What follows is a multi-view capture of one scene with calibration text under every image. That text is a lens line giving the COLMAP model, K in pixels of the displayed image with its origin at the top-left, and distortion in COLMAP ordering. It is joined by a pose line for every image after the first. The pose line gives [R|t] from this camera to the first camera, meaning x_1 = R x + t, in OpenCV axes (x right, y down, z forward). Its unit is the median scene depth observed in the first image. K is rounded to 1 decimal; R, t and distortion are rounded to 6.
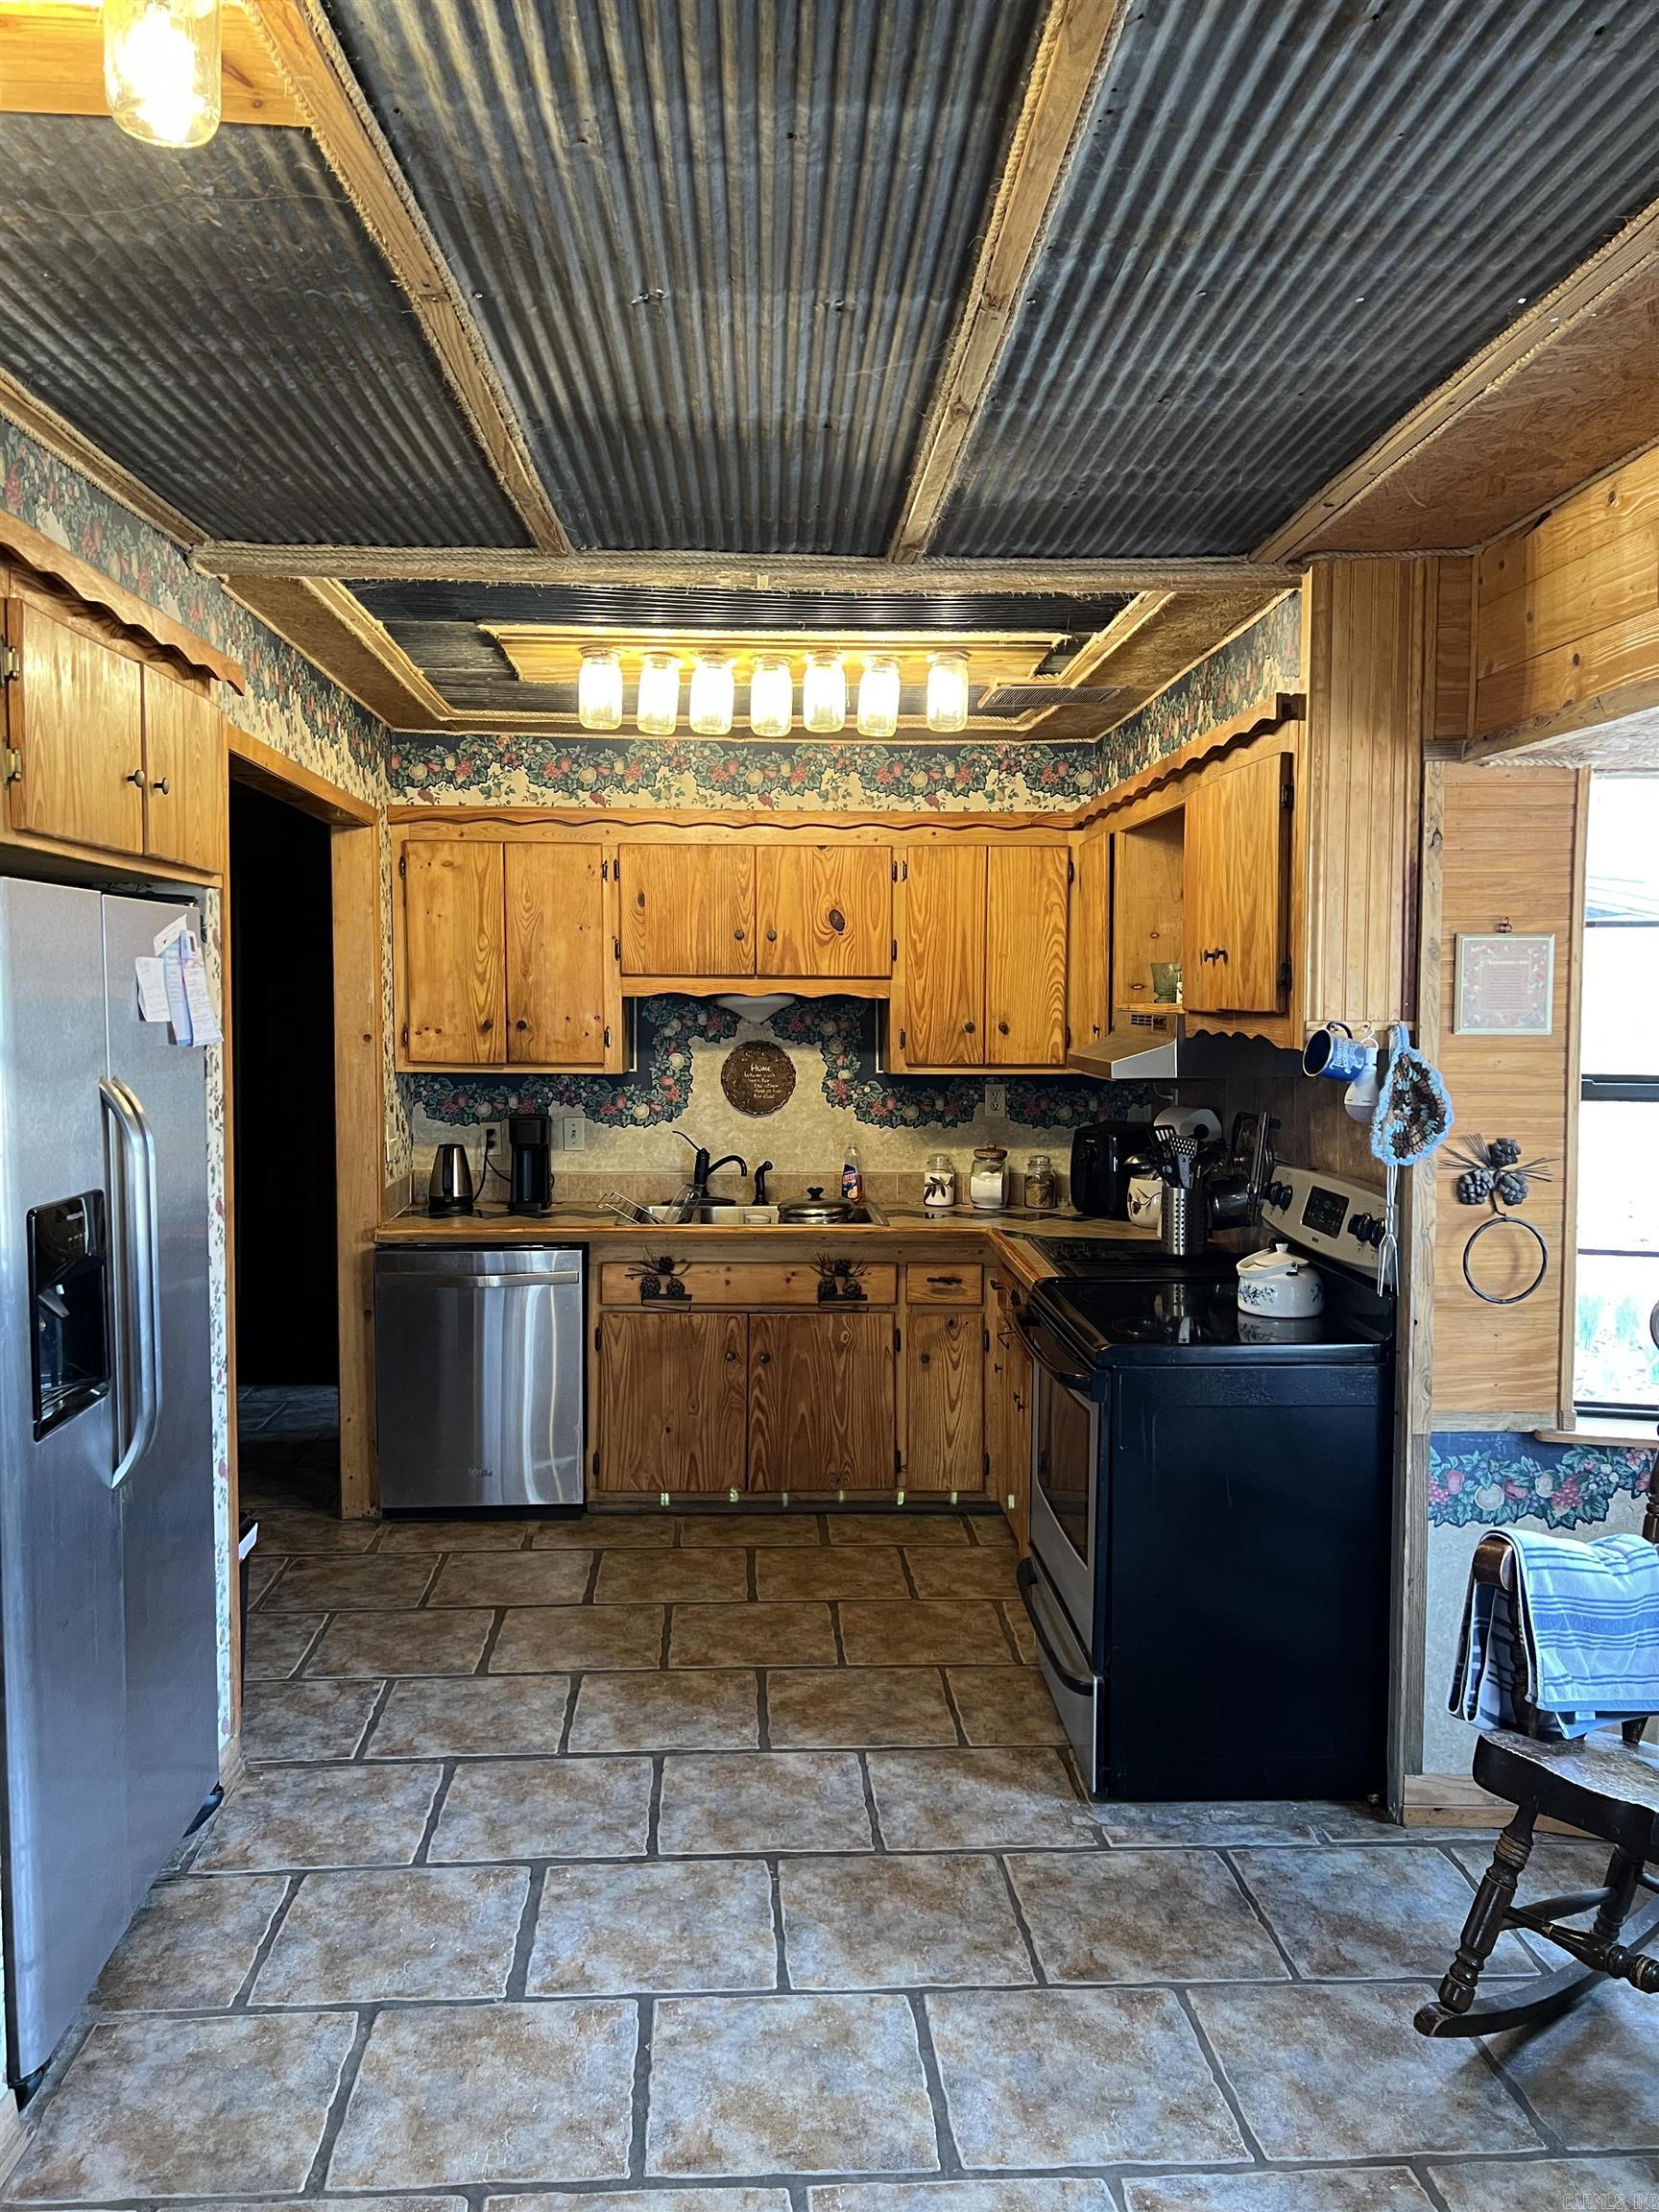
lens RADIAL K [[1658.7, 0, 831.5], [0, 1658.7, 1113.2], [0, 0, 1]] dist [0.027842, -0.003940]
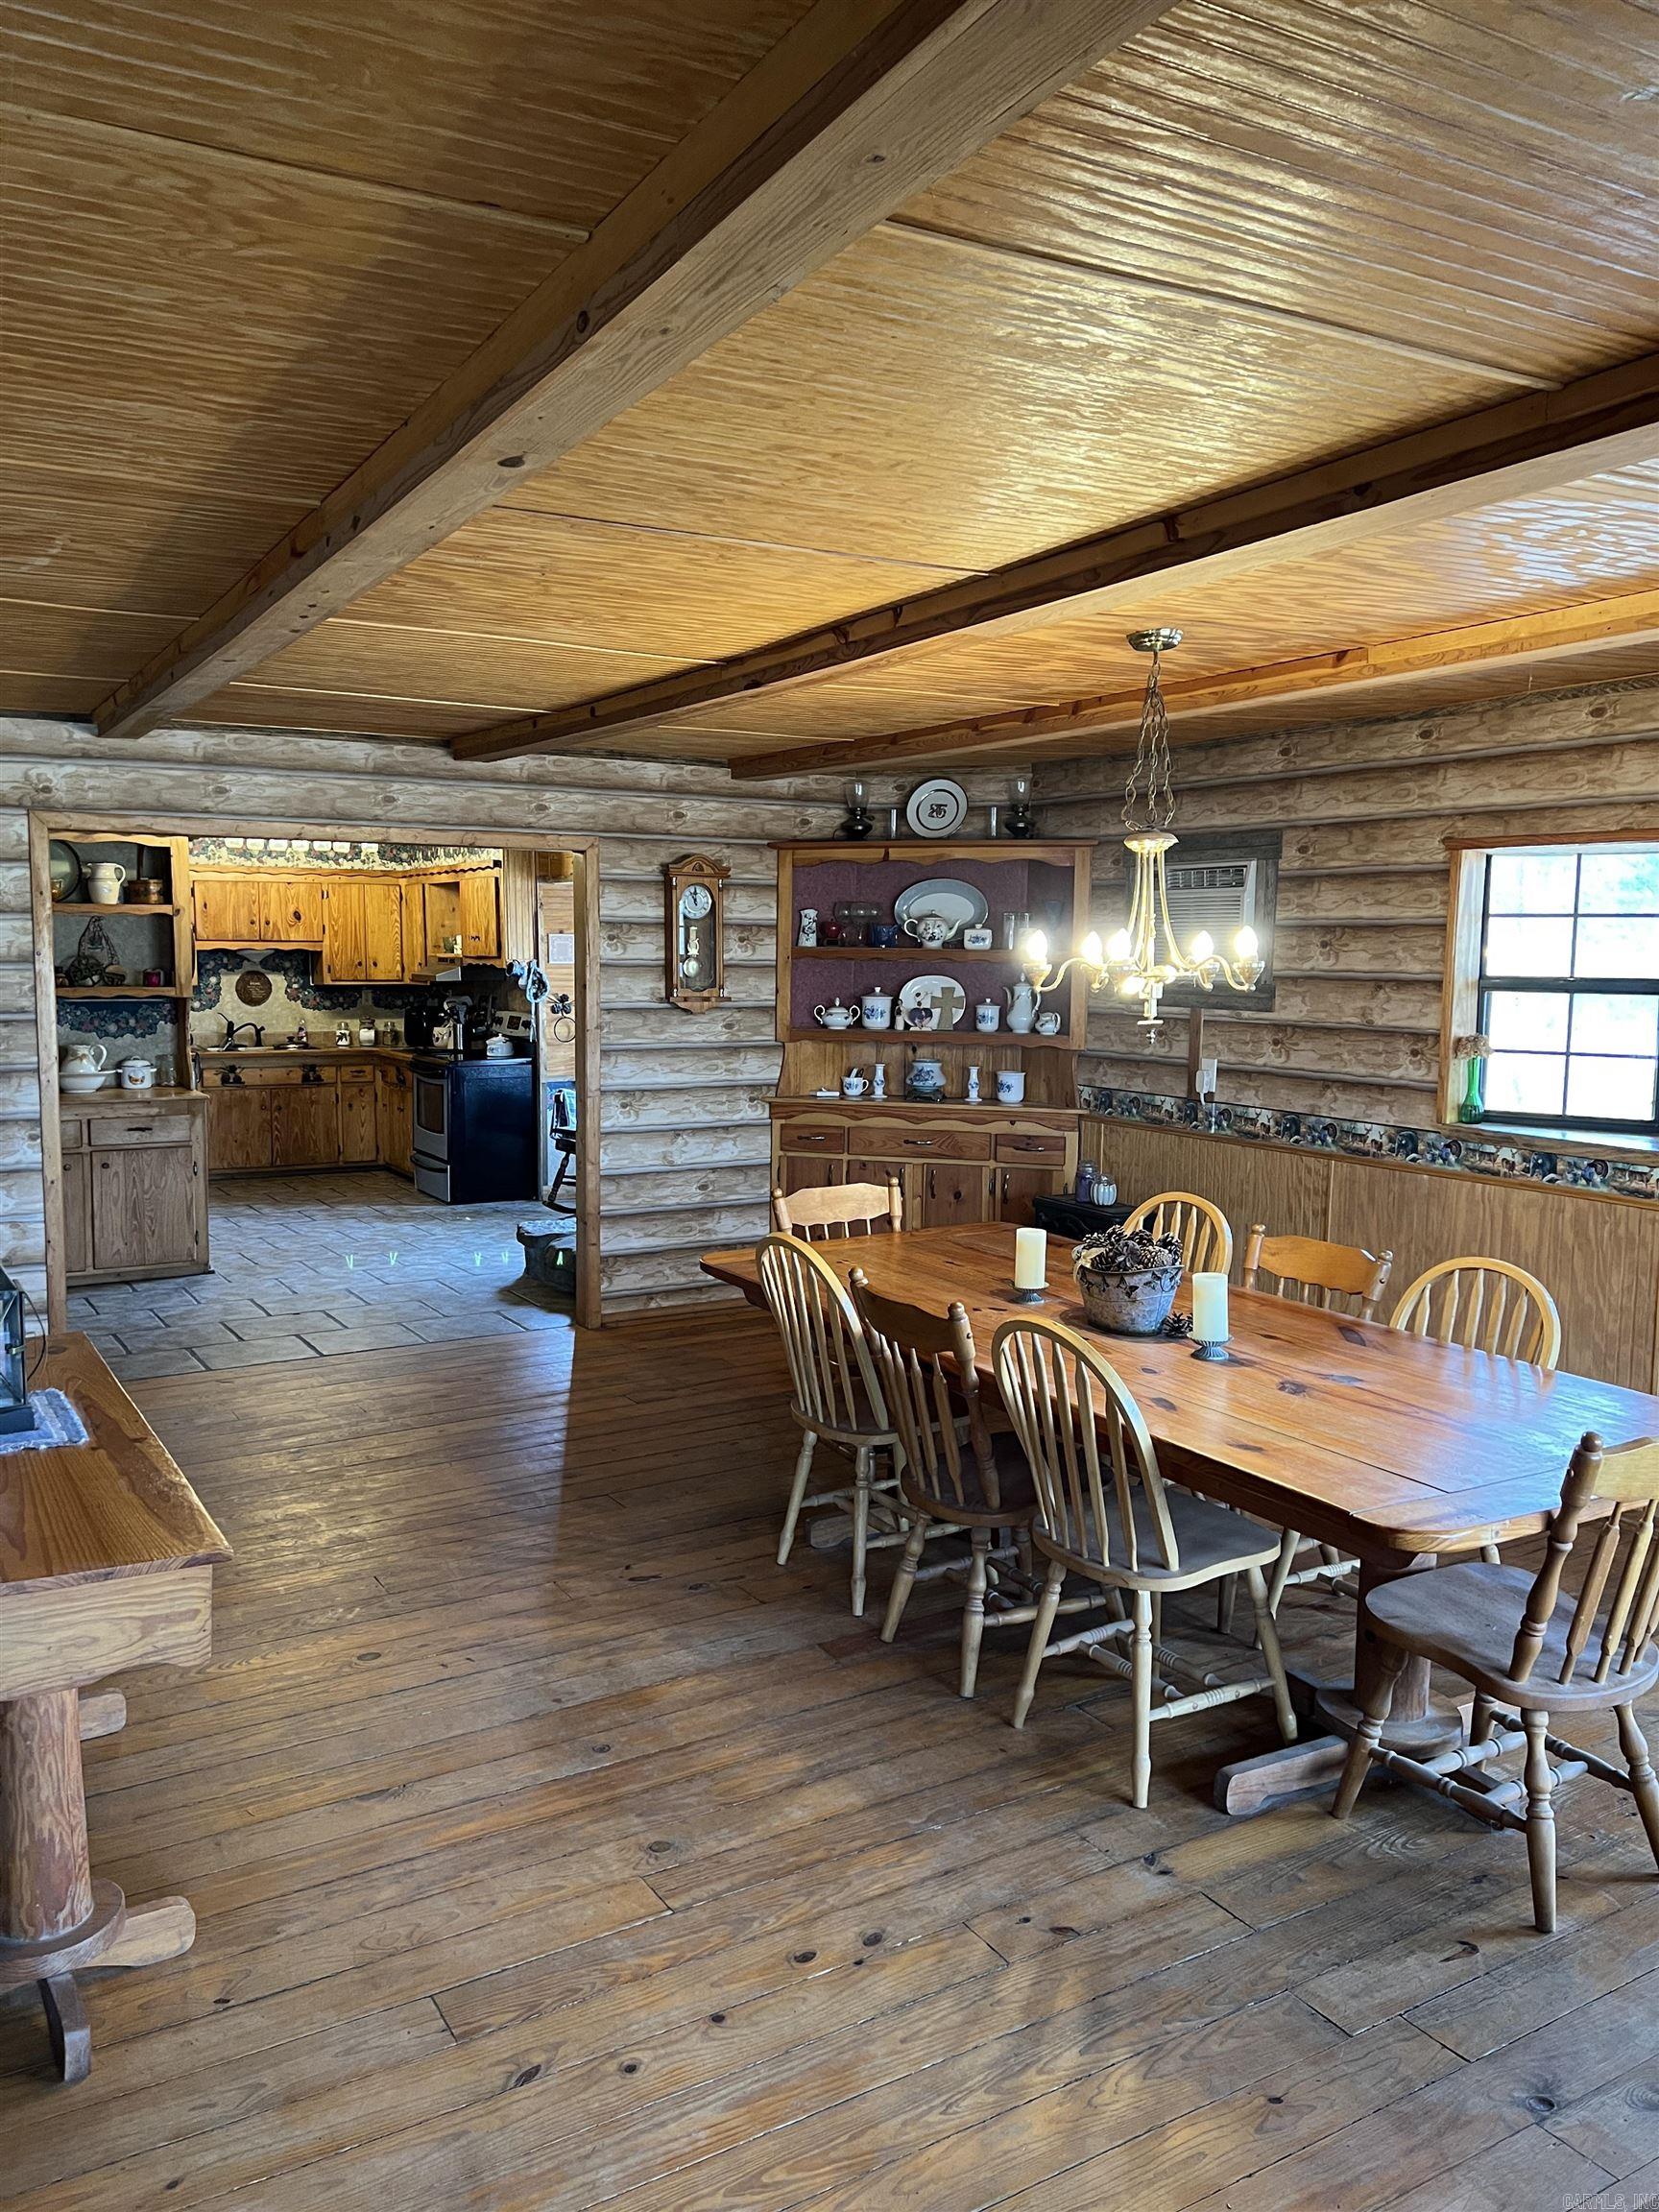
lens RADIAL K [[1658.7, 0, 828.3], [0, 1658.7, 1115.5], [0, 0, 1]] dist [0.027842, -0.003940]
pose [[0.888447, -0.044831, 0.456785, -0.417921], [0.029969, 0.998761, 0.039733, 0.089194], [-0.458000, -0.021612, 0.888690, -1.398908]]
